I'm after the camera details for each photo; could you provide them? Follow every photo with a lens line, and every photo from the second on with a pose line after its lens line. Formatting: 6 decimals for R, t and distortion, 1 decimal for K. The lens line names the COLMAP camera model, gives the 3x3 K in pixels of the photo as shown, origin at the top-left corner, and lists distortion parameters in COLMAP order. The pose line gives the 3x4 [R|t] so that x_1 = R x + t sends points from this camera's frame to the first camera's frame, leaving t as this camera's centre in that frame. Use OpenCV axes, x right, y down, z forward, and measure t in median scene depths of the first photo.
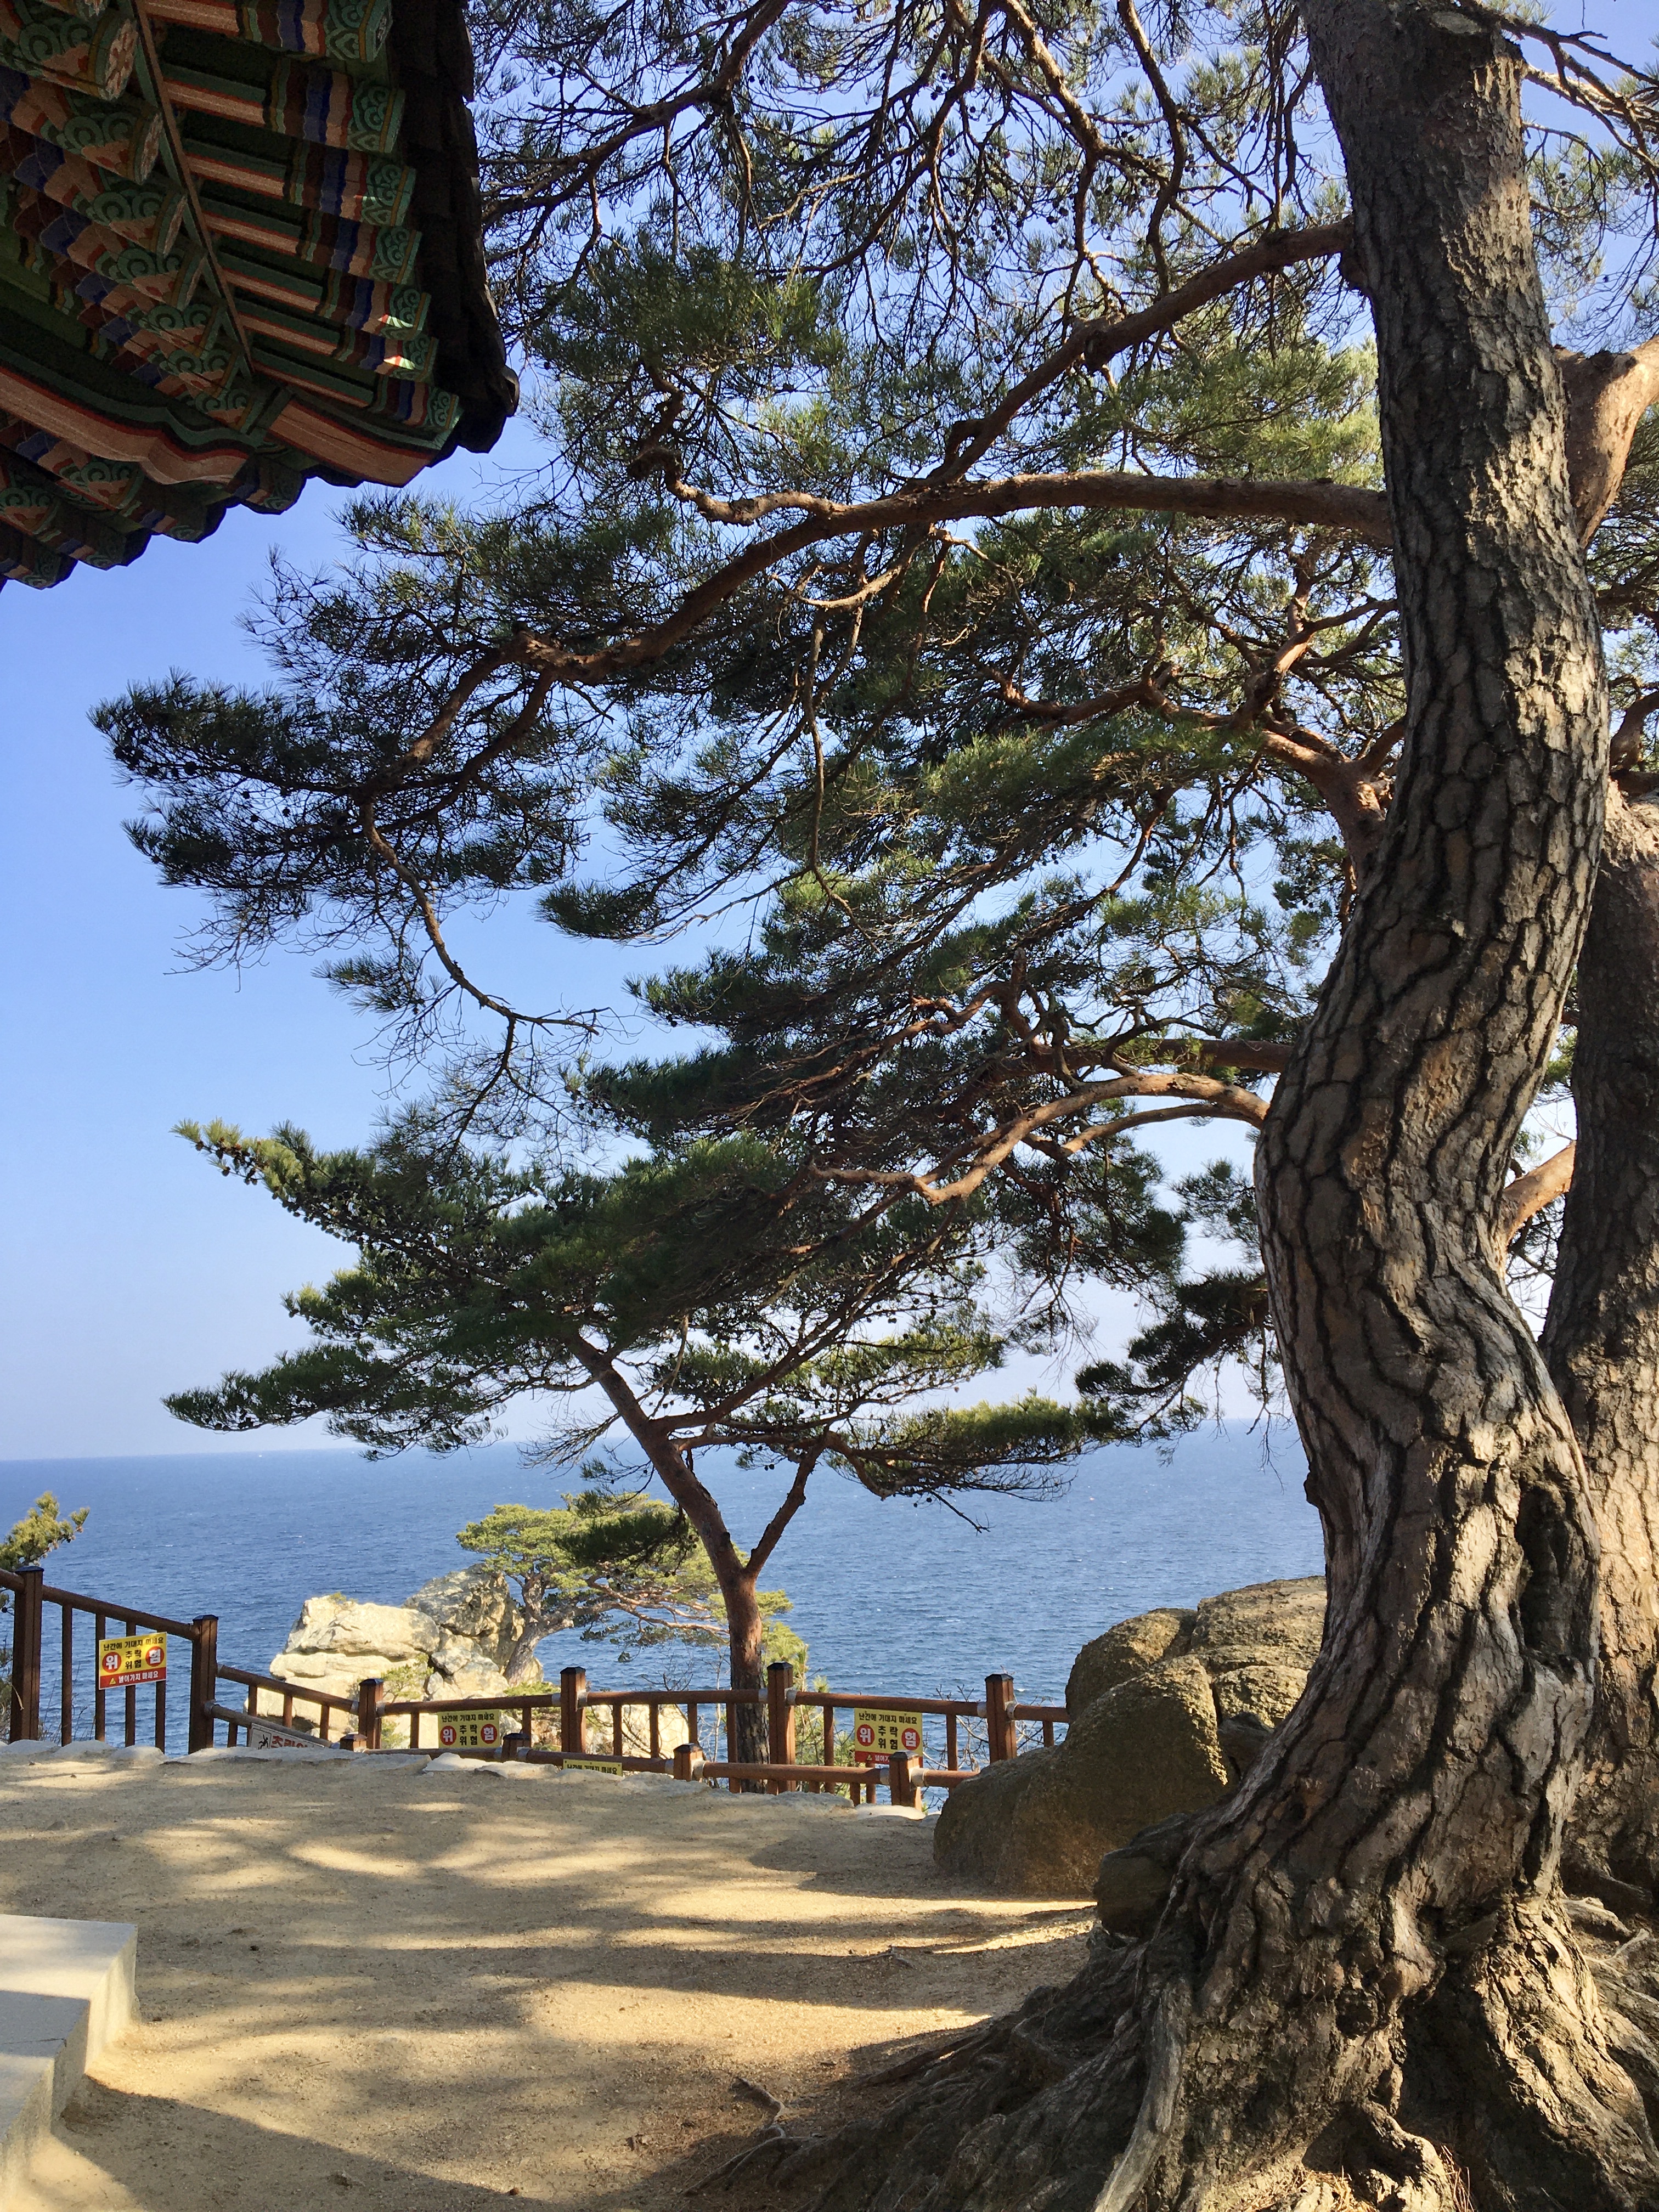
lens RADIAL K [[1871.8, 0, 825.1], [0, 1871.8, 1115.9], [0, 0, 1]] dist [0.080587, -0.114059]
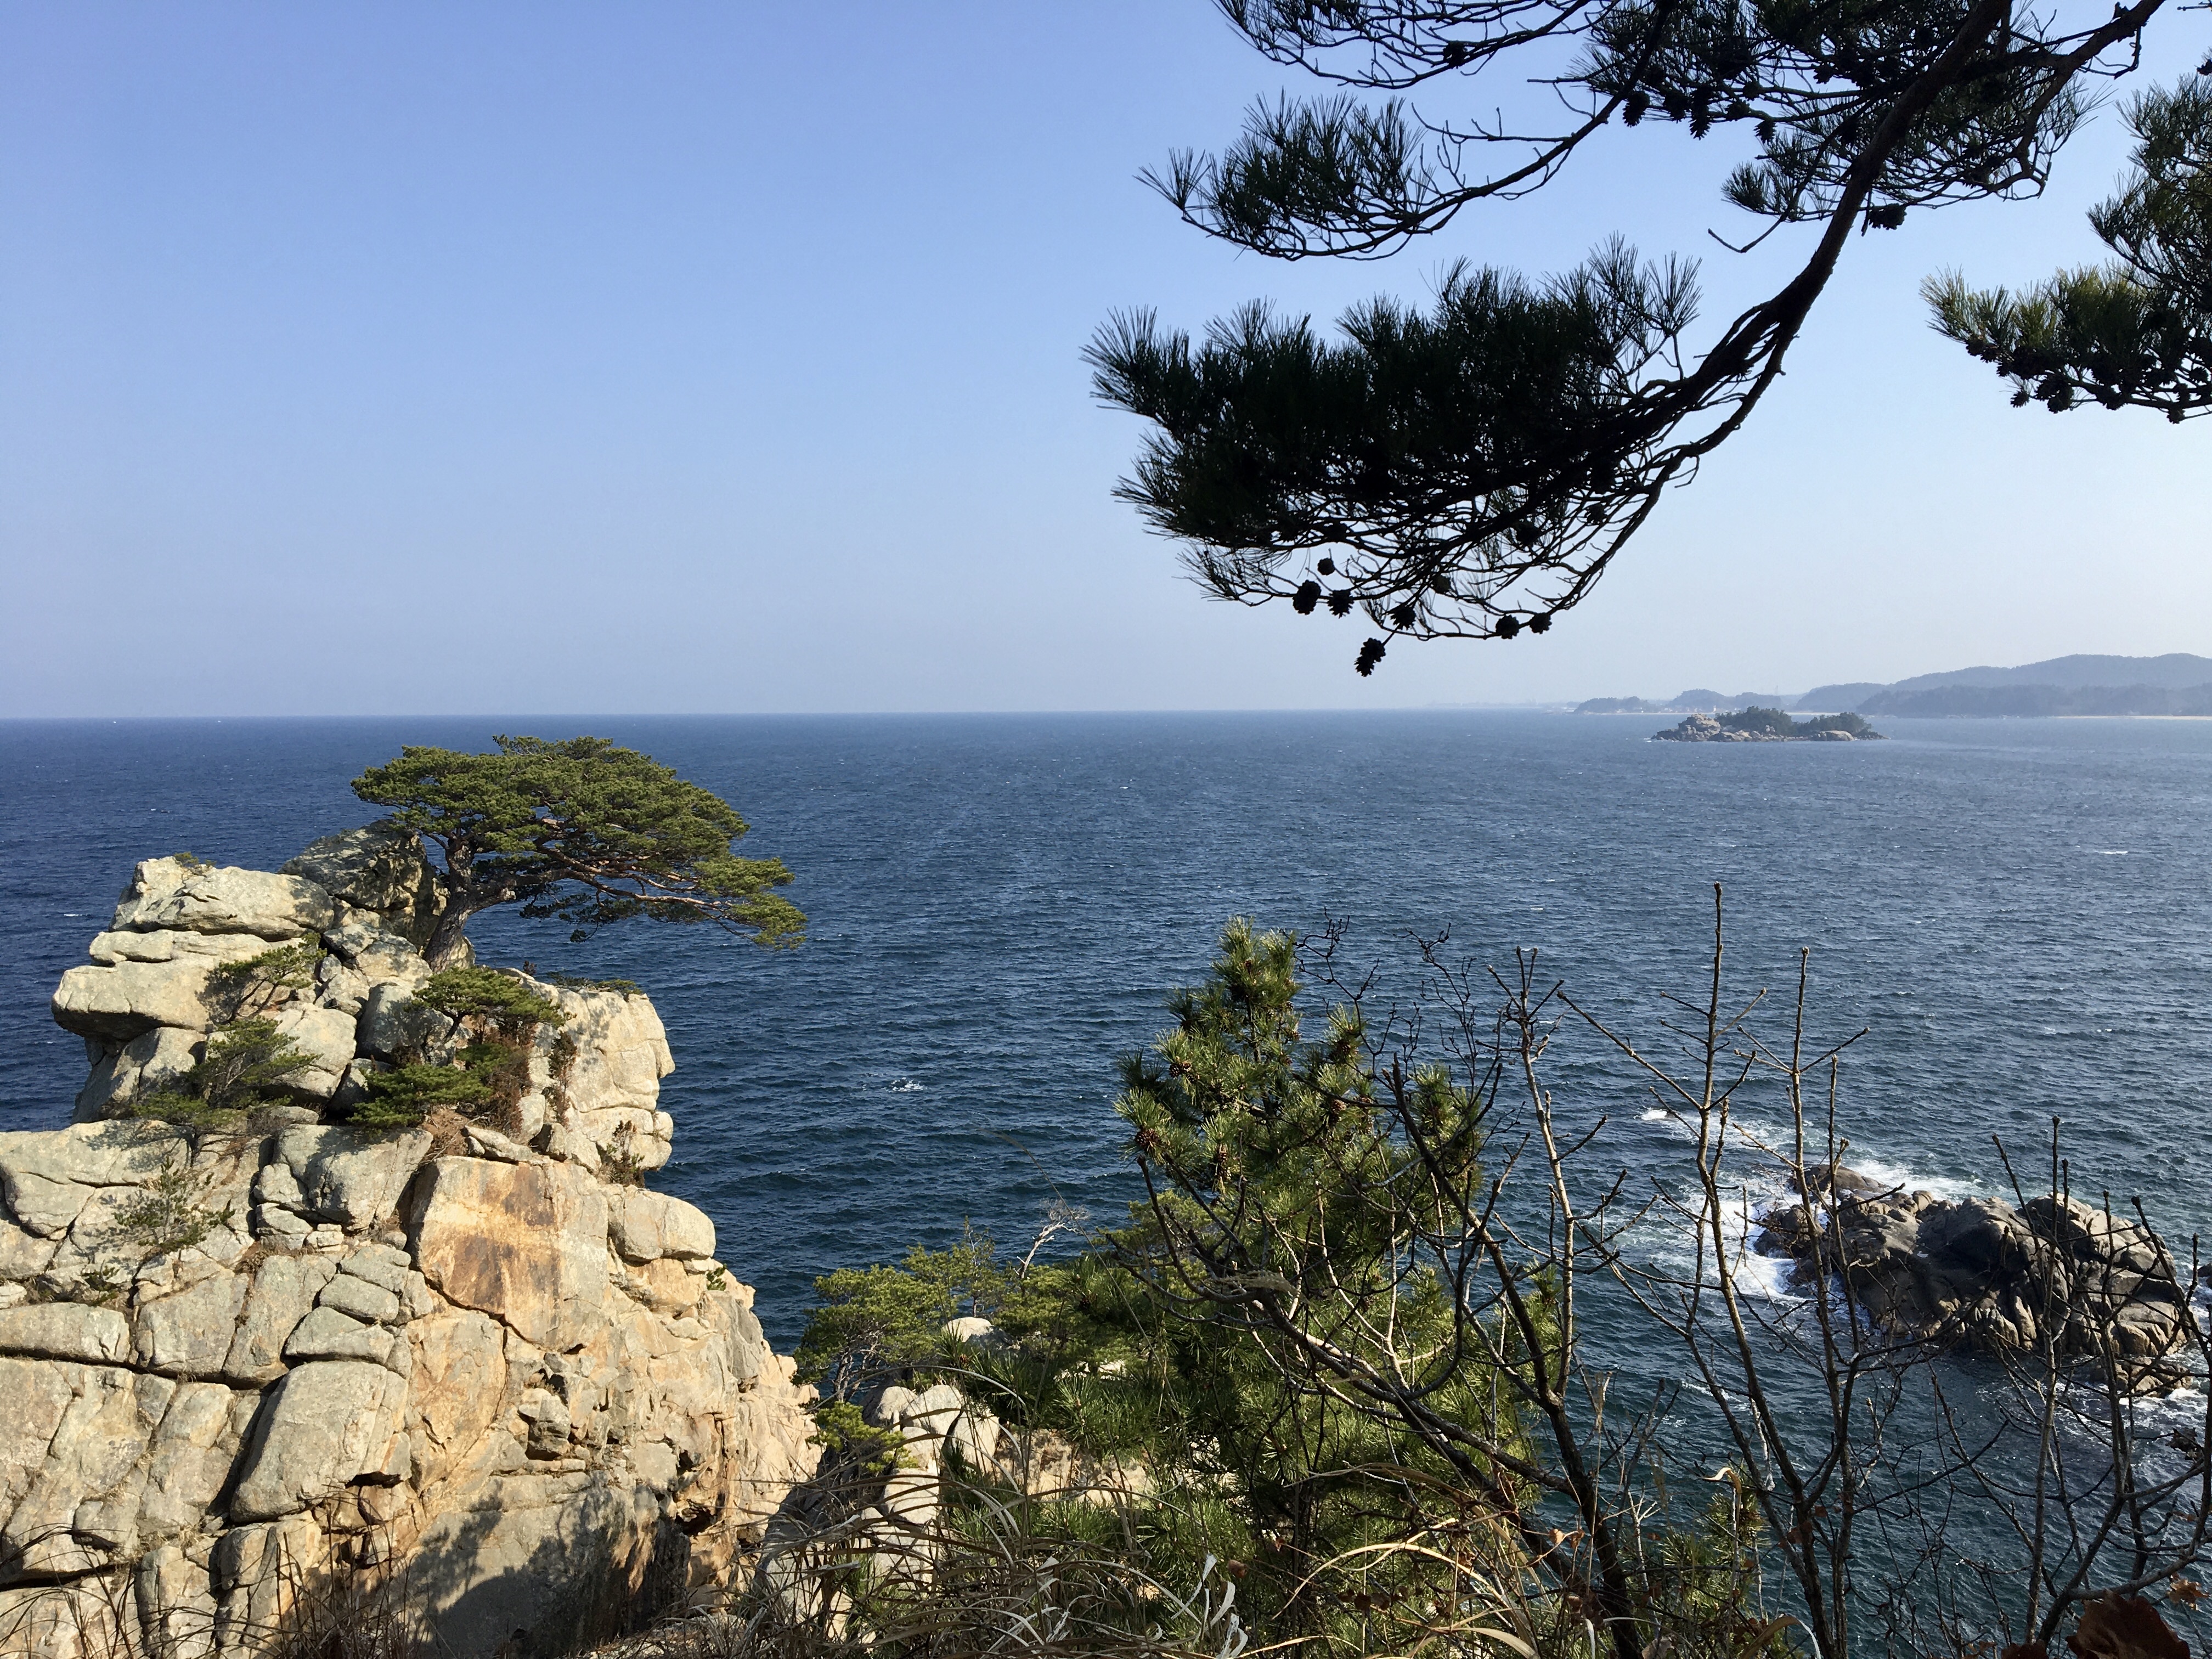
lens RADIAL K [[1871.8, 0, 1111.0], [0, 1871.8, 840.3], [0, 0, 1]] dist [0.080587, -0.114059]
pose [[0.980931, 0.008648, 0.194164, -0.043806], [-0.053276, 0.972709, 0.225829, 0.057615], [-0.186912, -0.231866, 0.954621, 0.212401]]
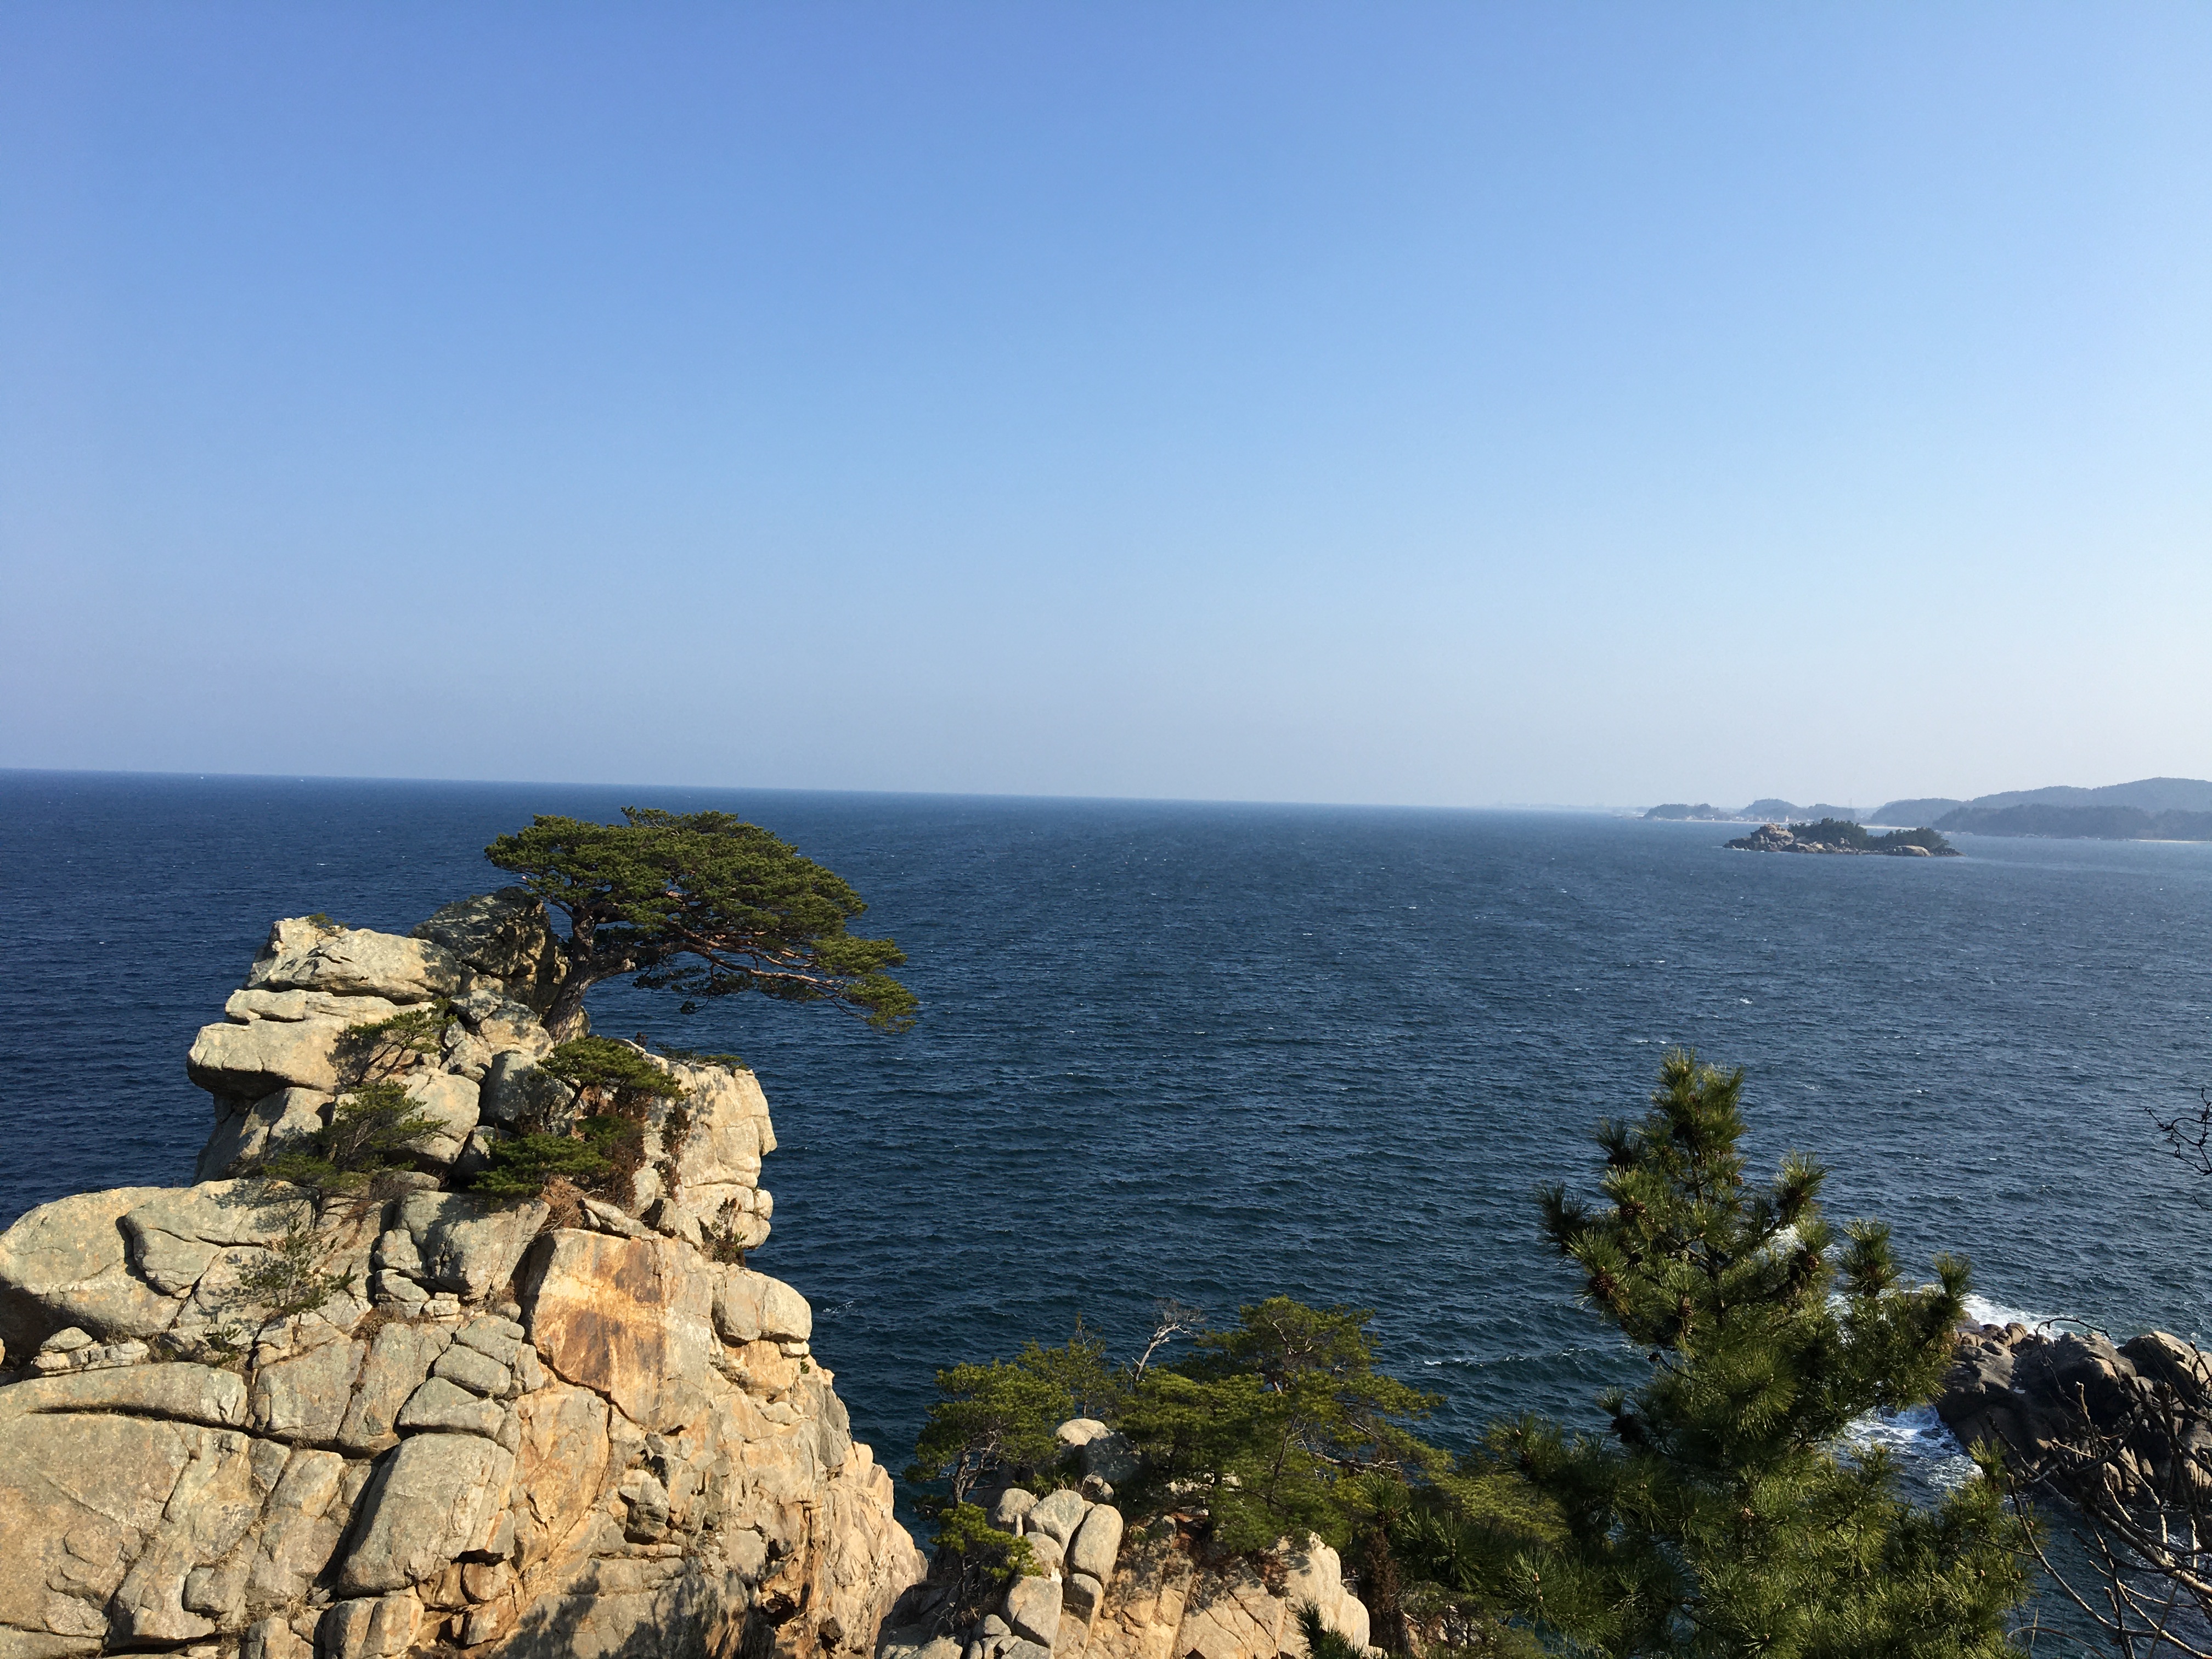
lens RADIAL K [[1871.8, 0, 1111.4], [0, 1871.8, 843.1], [0, 0, 1]] dist [0.080587, -0.114059]
pose [[0.985782, 0.052505, 0.159616, -0.067835], [-0.081989, 0.979468, 0.184174, 0.059342], [-0.146669, -0.194642, 0.969847, 0.223943]]
